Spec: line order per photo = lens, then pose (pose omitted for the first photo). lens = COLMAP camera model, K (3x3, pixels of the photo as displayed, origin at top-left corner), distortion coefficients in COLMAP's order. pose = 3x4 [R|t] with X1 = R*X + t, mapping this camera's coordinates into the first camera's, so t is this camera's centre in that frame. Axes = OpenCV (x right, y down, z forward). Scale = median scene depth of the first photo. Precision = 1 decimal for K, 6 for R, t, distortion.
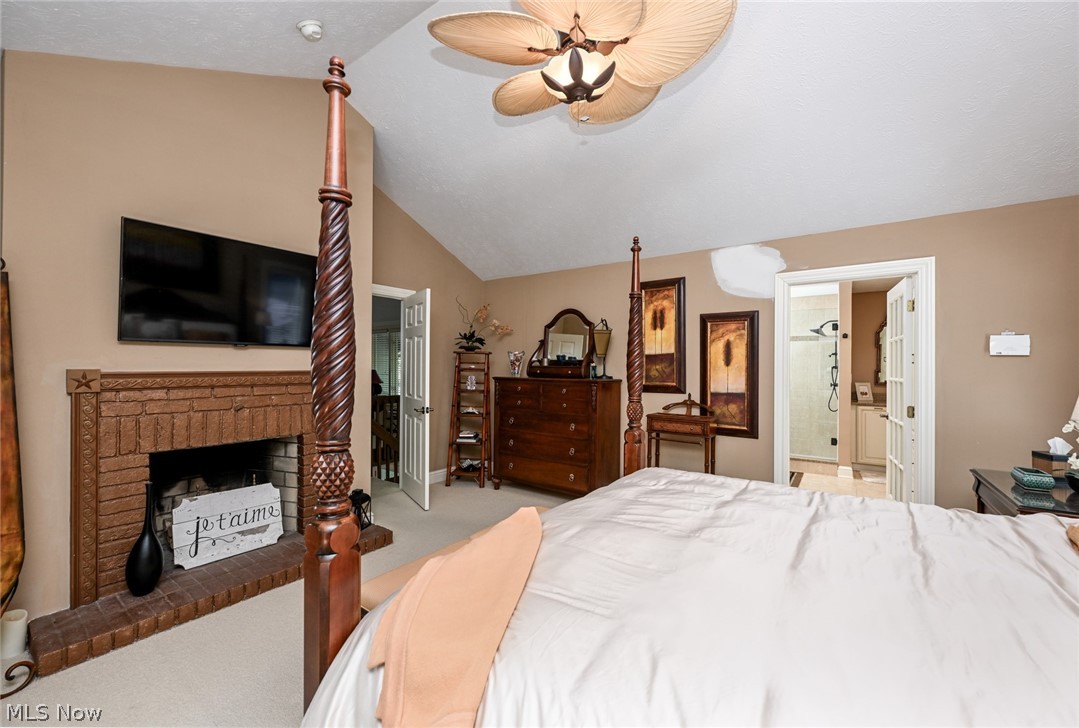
lens RADIAL K [[432.8, 0, 538.8], [0, 432.8, 370.8], [0, 0, 1]] dist [-0.002294, -0.000202]
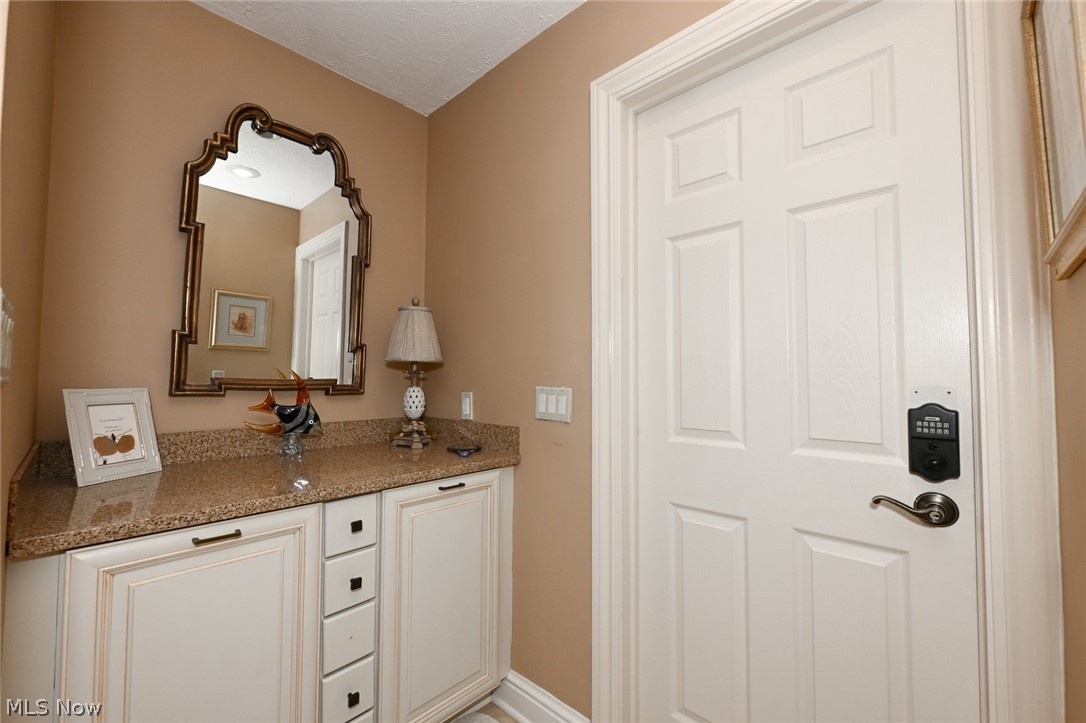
lens RADIAL K [[435.6, 0, 542.3], [0, 435.6, 360.6], [0, 0, 1]] dist [-0.002294, -0.000202]
pose [[0.125989, 0.034492, 0.991432, 0.577507], [-0.005703, 0.999404, -0.034045, 0.020042], [-0.992015, -0.001365, 0.126110, 0.779630]]
